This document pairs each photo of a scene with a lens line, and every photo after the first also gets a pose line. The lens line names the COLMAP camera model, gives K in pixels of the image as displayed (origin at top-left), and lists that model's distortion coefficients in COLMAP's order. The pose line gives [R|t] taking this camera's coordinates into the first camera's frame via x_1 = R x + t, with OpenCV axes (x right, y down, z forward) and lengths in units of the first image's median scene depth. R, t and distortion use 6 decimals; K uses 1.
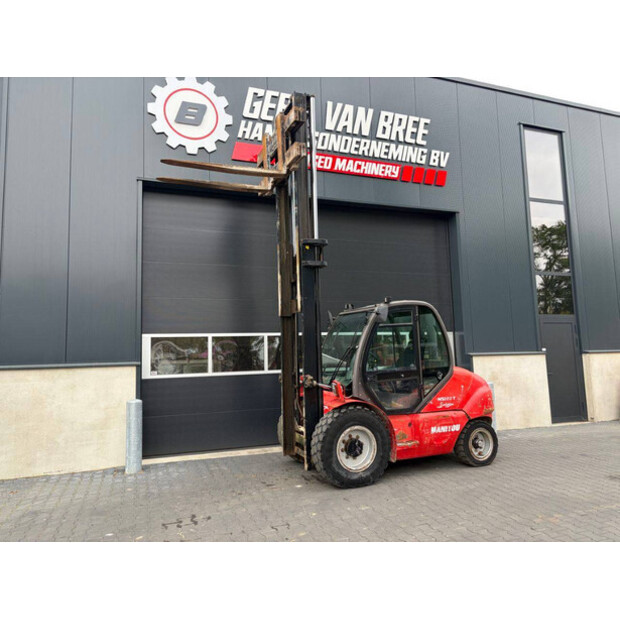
lens RADIAL K [[461.8, 0, 304.5], [0, 461.8, 311.4], [0, 0, 1]] dist [0.049873, -0.047860]
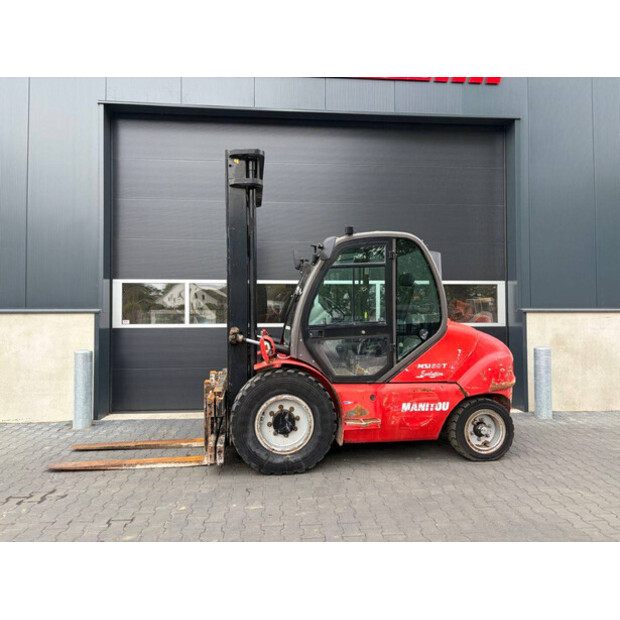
lens RADIAL K [[461.8, 0, 309.0], [0, 461.8, 306.6], [0, 0, 1]] dist [0.049873, -0.047860]
pose [[0.966185, 0.018178, -0.257207, 0.298291], [0.002192, 0.996897, 0.078687, 0.036859], [0.257839, -0.076590, 0.963147, 0.253776]]
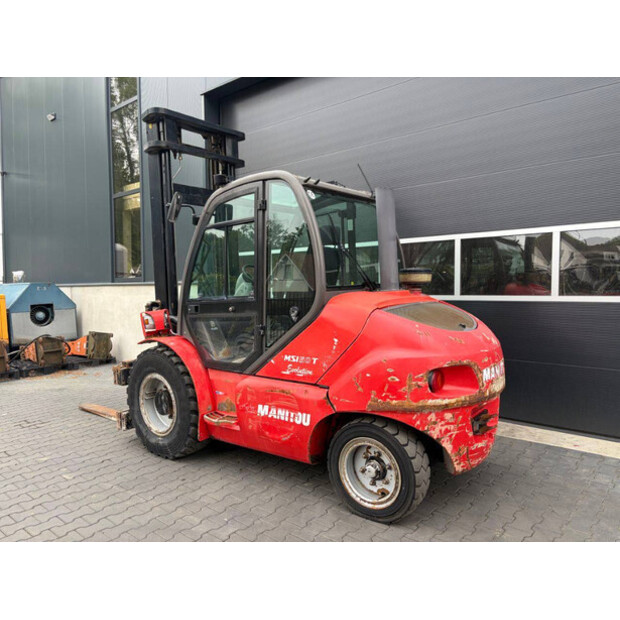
lens RADIAL K [[461.8, 0, 308.8], [0, 461.8, 312.6], [0, 0, 1]] dist [0.049873, -0.047860]
pose [[0.502928, 0.068304, -0.861625, 0.724511], [0.081154, 0.988737, 0.125750, 0.073327], [0.860510, -0.133167, 0.491721, 0.752251]]
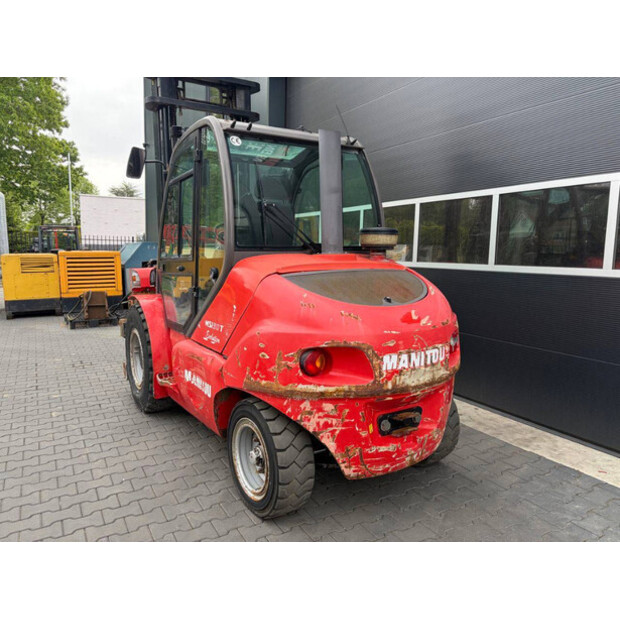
lens RADIAL K [[461.8, 0, 304.8], [0, 461.8, 305.8], [0, 0, 1]] dist [0.049873, -0.047860]
pose [[0.182436, 0.140587, -0.973115, 0.752112], [0.072099, 0.985147, 0.155842, 0.100961], [0.980571, -0.098592, 0.169590, 0.992138]]
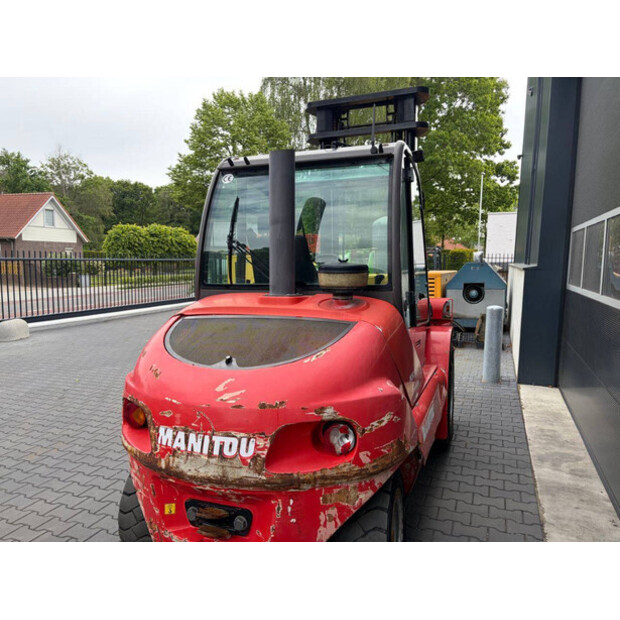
lens RADIAL K [[461.8, 0, 316.5], [0, 461.8, 314.7], [0, 0, 1]] dist [0.049873, -0.047860]
pose [[-0.652334, 0.106343, -0.750435, 0.577290], [0.079562, 0.994246, 0.071731, 0.113840], [0.753745, -0.012914, -0.657041, 1.370771]]
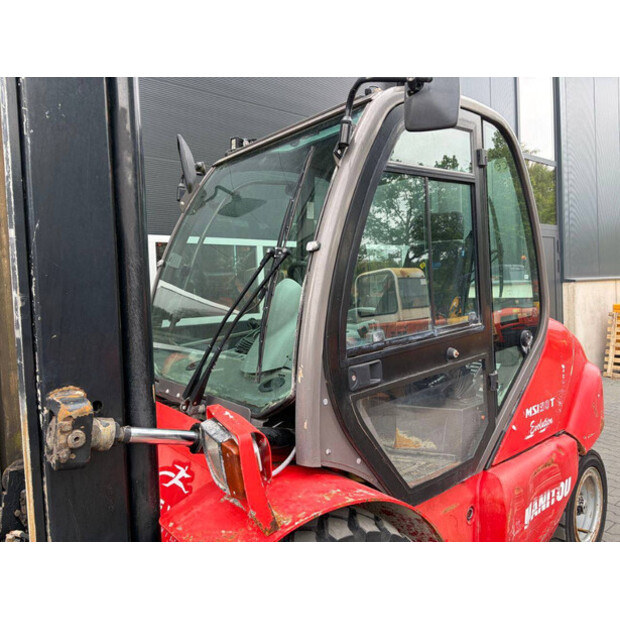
lens RADIAL K [[461.8, 0, 308.1], [0, 461.8, 307.1], [0, 0, 1]] dist [0.049873, -0.047860]
pose [[0.950657, -0.021762, 0.309478, 0.038042], [-0.018309, 0.991862, 0.125990, 0.073005], [-0.309702, -0.125440, 0.942523, 0.723882]]
